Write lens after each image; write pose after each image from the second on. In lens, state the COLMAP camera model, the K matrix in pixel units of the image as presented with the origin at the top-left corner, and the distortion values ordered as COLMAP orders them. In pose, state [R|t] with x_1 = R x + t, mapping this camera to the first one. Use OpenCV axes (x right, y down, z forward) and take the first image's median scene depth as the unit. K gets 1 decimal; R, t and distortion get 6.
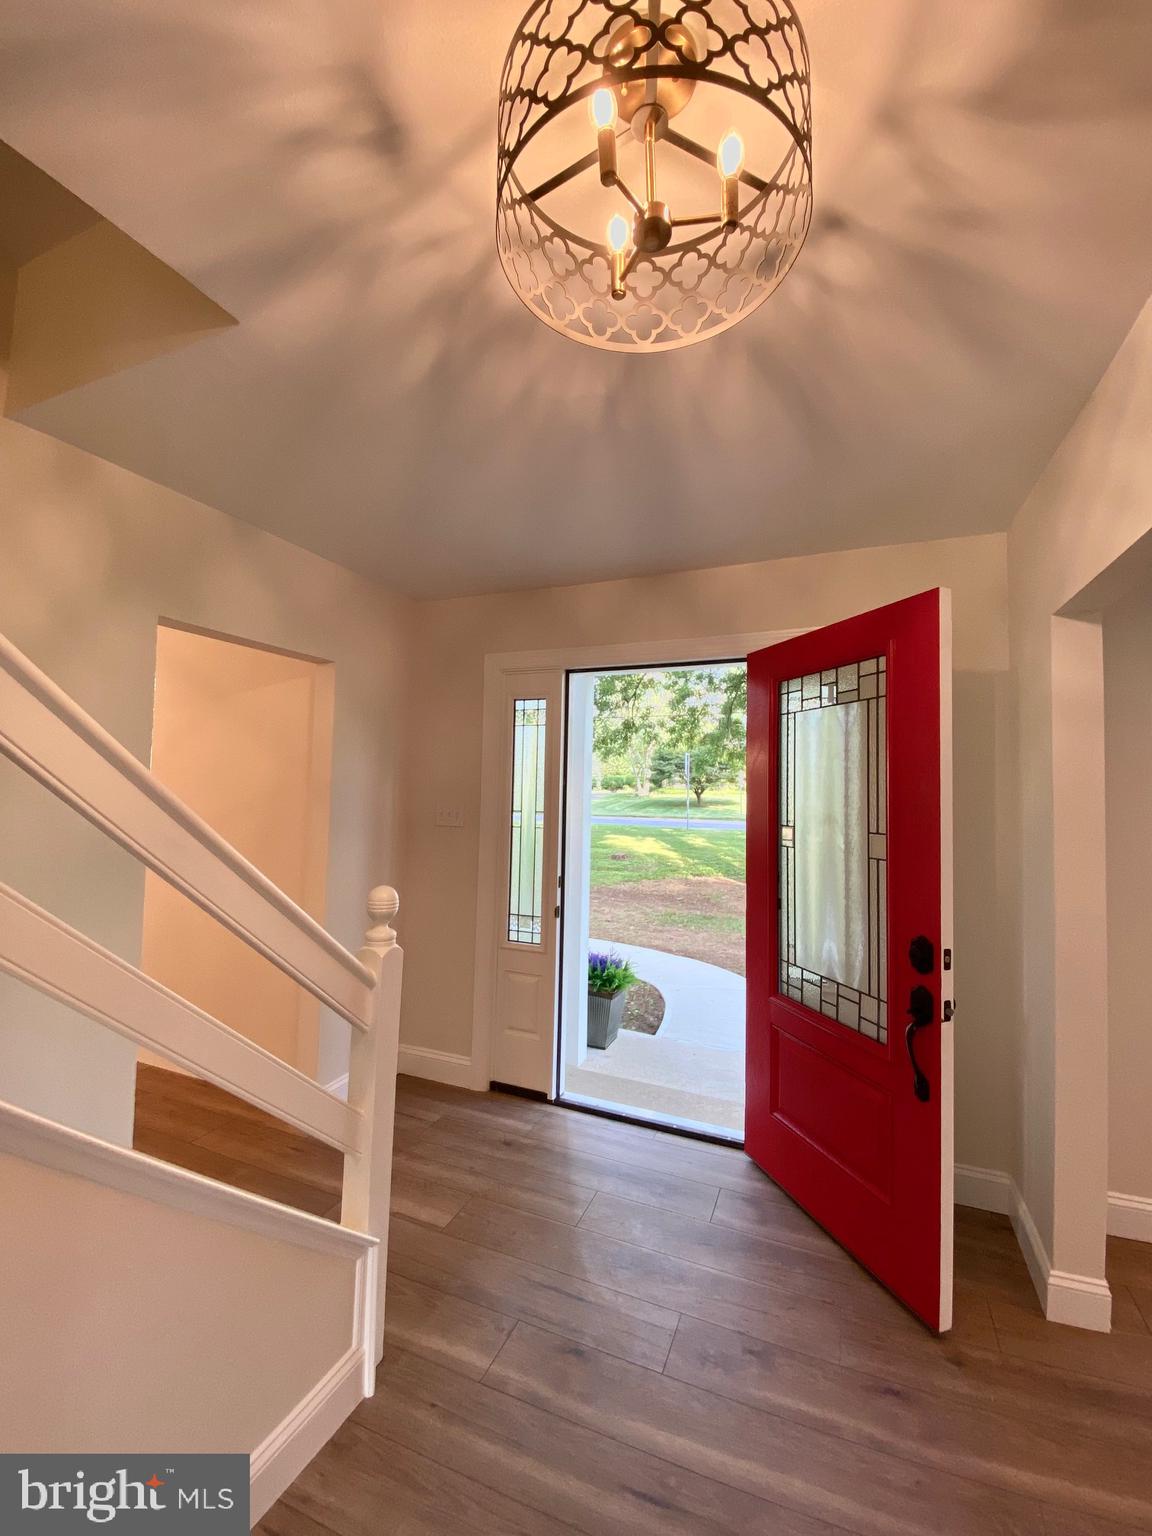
lens RADIAL K [[631.5, 0, 577.2], [0, 631.5, 766.6], [0, 0, 1]] dist [0.008814, -0.007970]
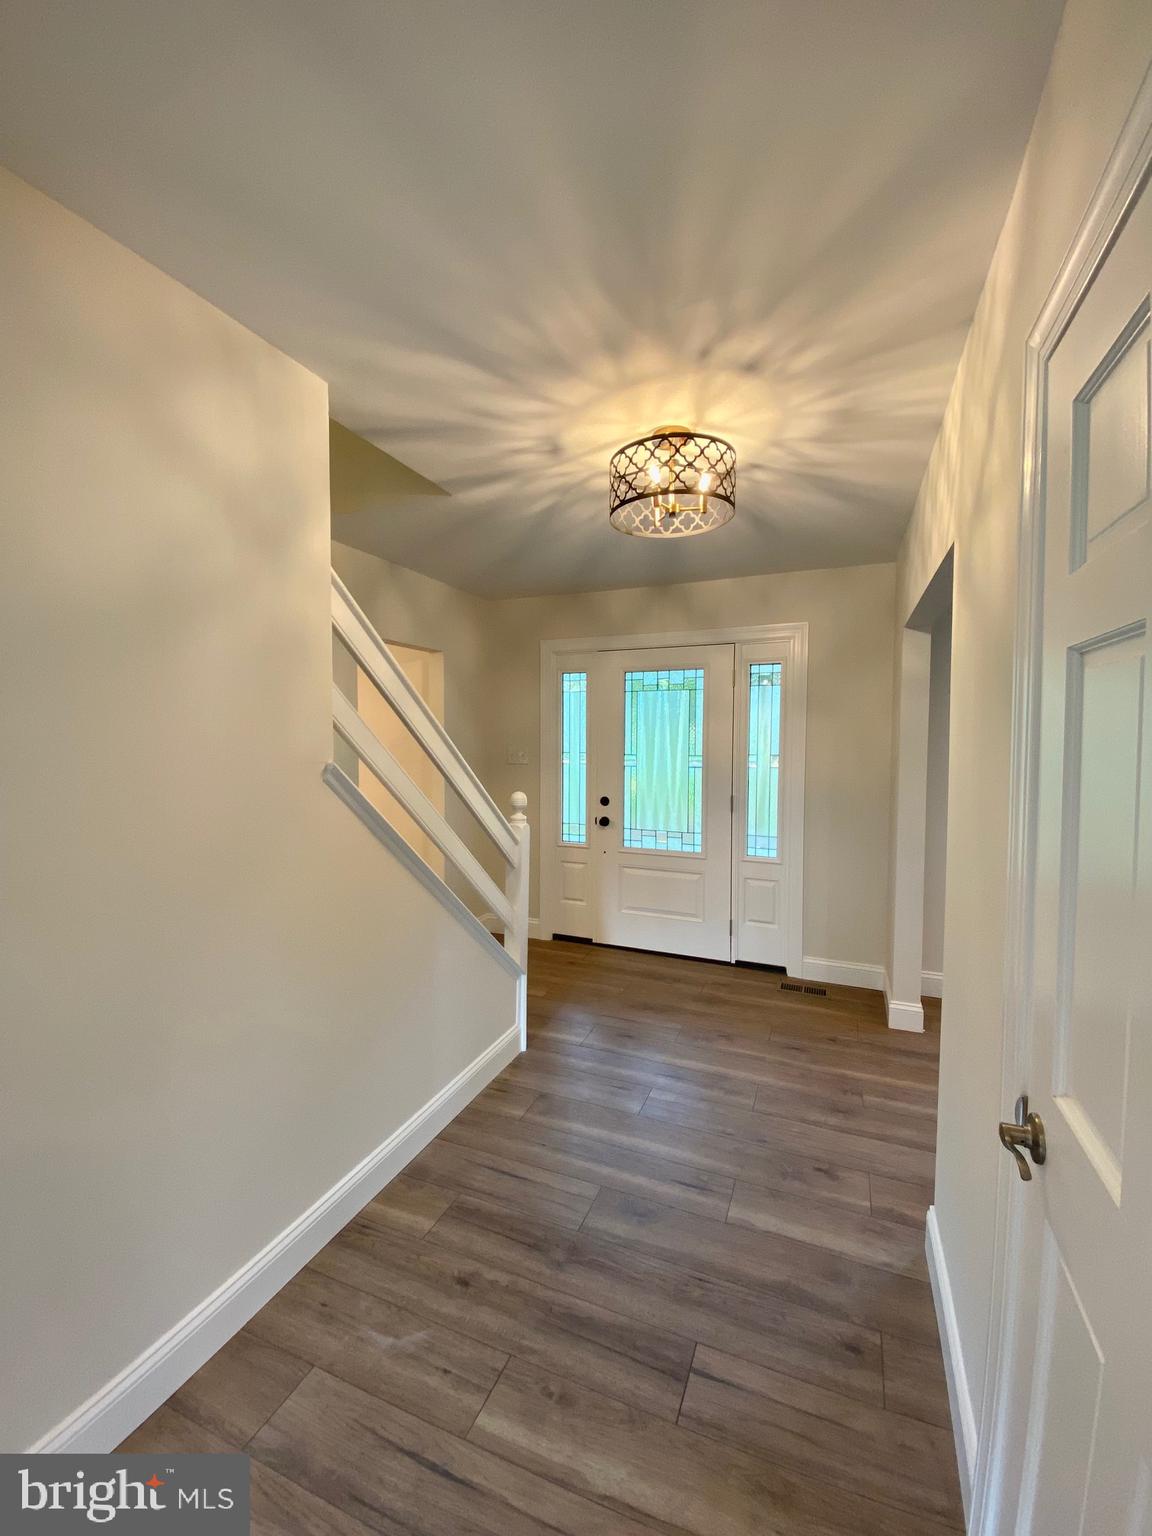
lens RADIAL K [[631.5, 0, 571.9], [0, 631.5, 763.7], [0, 0, 1]] dist [0.008814, -0.007970]
pose [[0.999838, -0.017324, -0.004930, -0.138609], [0.017666, 0.996567, 0.080883, -0.031780], [0.003512, -0.080957, 0.996711, -0.767883]]
